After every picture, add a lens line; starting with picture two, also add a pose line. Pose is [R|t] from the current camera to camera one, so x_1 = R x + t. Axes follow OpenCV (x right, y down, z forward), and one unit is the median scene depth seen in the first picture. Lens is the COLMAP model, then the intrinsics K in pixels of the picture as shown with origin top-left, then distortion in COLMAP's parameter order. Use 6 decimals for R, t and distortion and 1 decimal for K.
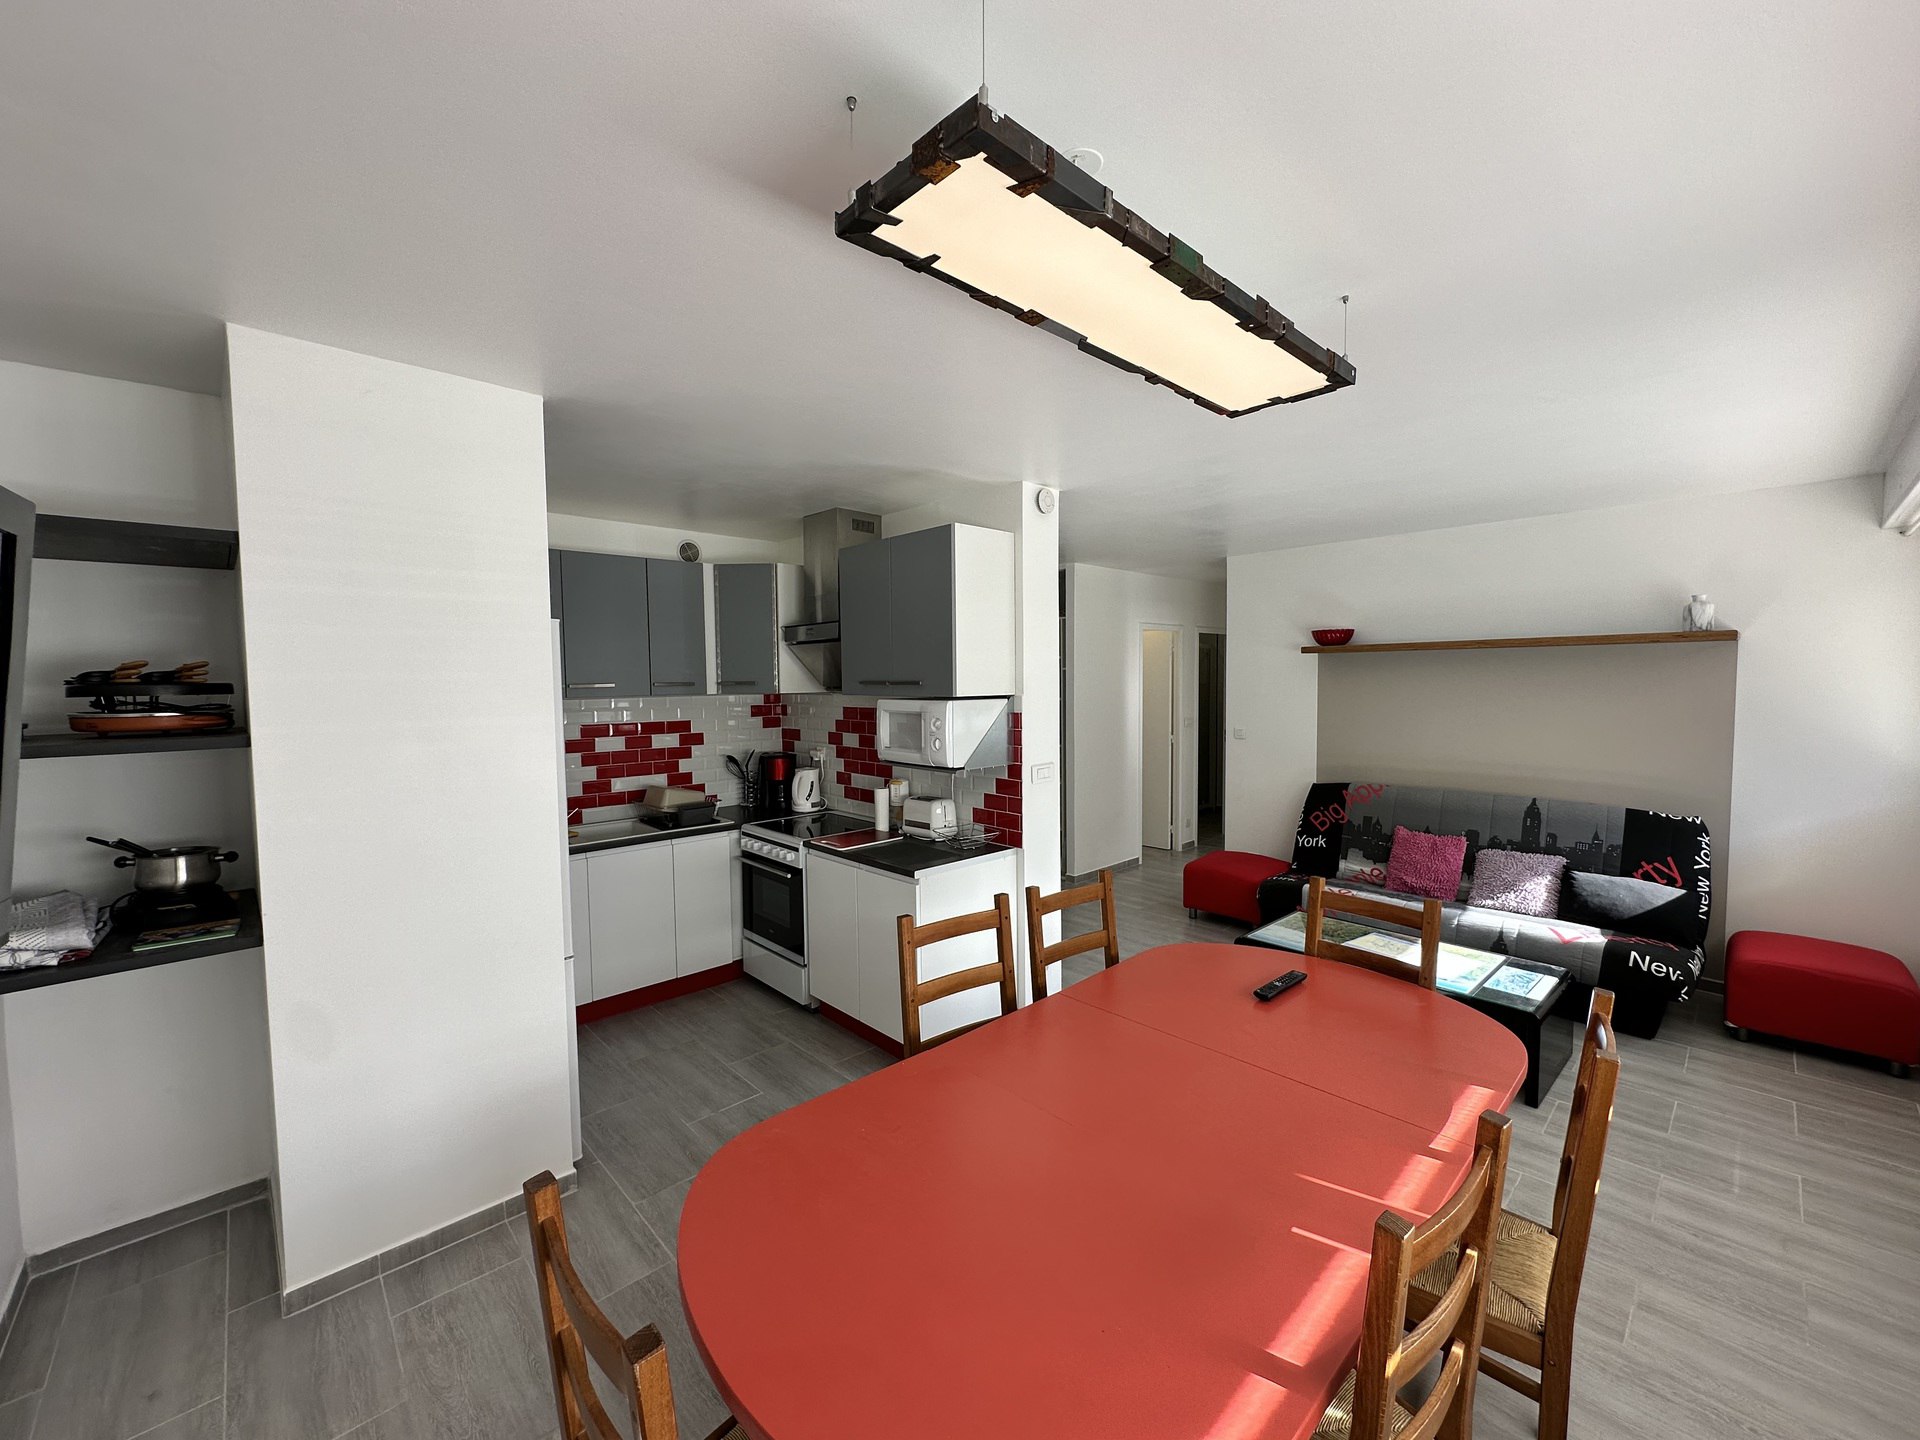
lens RADIAL K [[773.1, 0, 960.0], [0, 773.1, 720.0], [0, 0, 1]] dist [0.000379, 0.000089]
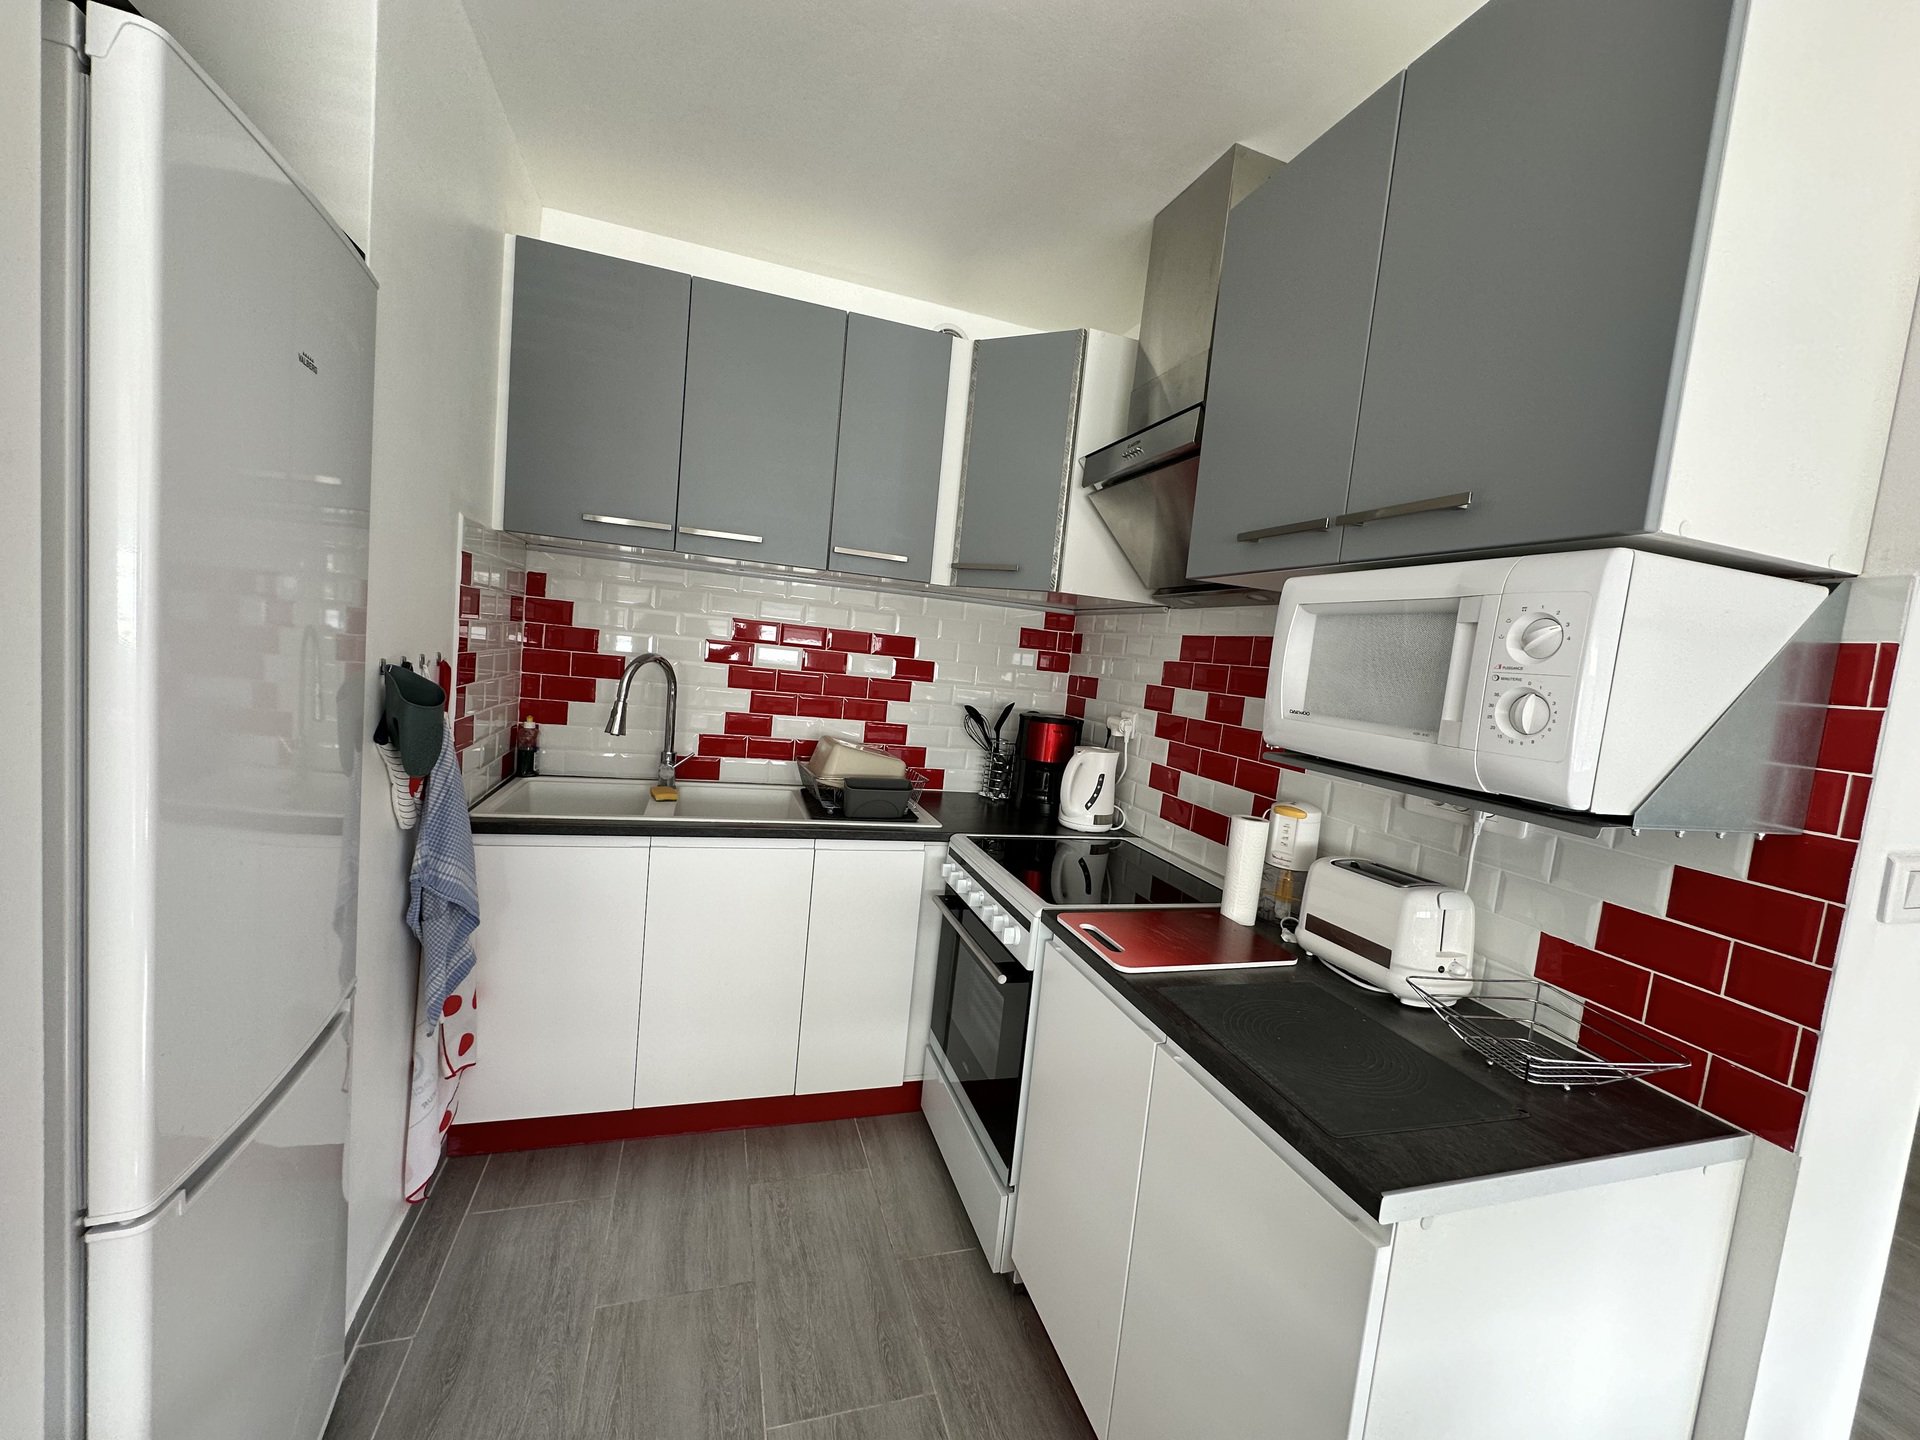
lens RADIAL K [[773.1, 0, 960.0], [0, 773.1, 720.0], [0, 0, 1]] dist [0.000379, 0.000089]
pose [[0.901088, 0.135736, -0.411845, -0.070654], [-0.130458, 0.990604, 0.041050, 0.035537], [0.413548, 0.016739, 0.910329, 0.503687]]
